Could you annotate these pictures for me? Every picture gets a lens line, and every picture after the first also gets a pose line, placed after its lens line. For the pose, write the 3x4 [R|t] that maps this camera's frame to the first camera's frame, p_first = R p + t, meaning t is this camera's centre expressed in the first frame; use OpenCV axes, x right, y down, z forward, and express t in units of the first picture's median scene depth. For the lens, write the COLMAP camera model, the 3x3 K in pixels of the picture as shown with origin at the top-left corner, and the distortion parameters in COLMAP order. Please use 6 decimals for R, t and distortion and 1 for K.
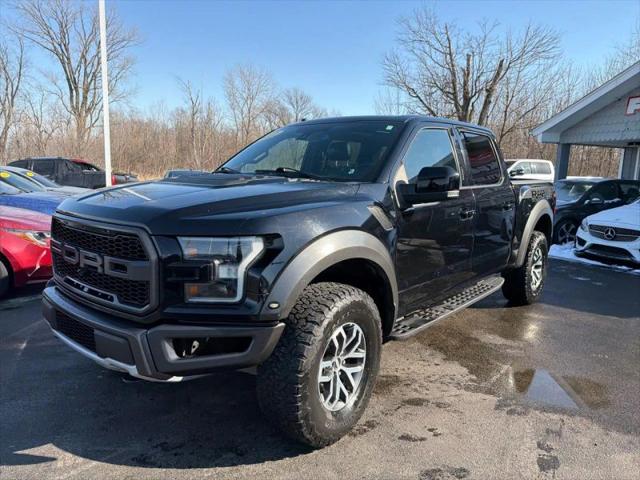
lens RADIAL K [[451.2, 0, 326.8], [0, 451.2, 242.2], [0, 0, 1]] dist [0.032651, -0.042931]
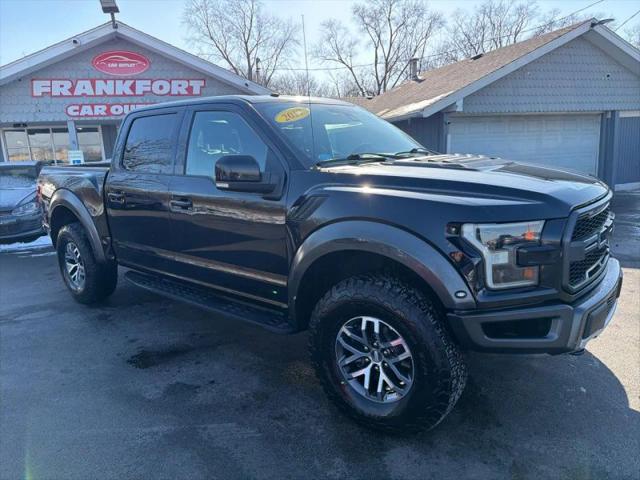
lens RADIAL K [[451.2, 0, 316.0], [0, 451.2, 237.0], [0, 0, 1]] dist [0.032651, -0.042931]
pose [[0.017668, -0.225395, 0.974107, -1.013721], [0.198433, 0.955670, 0.217530, -0.206800], [-0.979955, 0.189452, 0.061610, 1.020495]]
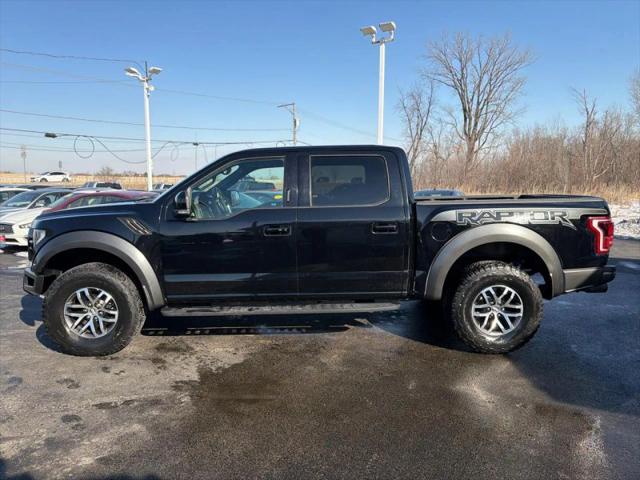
lens RADIAL K [[451.2, 0, 320.1], [0, 451.2, 239.0], [0, 0, 1]] dist [0.032651, -0.042931]
pose [[0.649722, 0.062294, -0.757615, 1.221507], [-0.096448, 0.995338, -0.000872, -0.052155], [0.754028, 0.073637, 0.652701, 0.348491]]
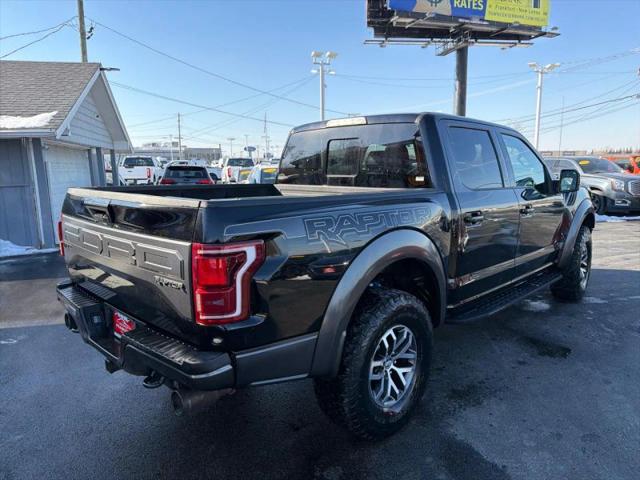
lens RADIAL K [[451.2, 0, 318.8], [0, 451.2, 240.6], [0, 0, 1]] dist [0.032651, -0.042931]
pose [[-0.995462, -0.035479, 0.088294, 0.282229], [-0.005611, 0.948162, 0.317737, -0.399118], [-0.094990, 0.315800, -0.944059, 2.415019]]
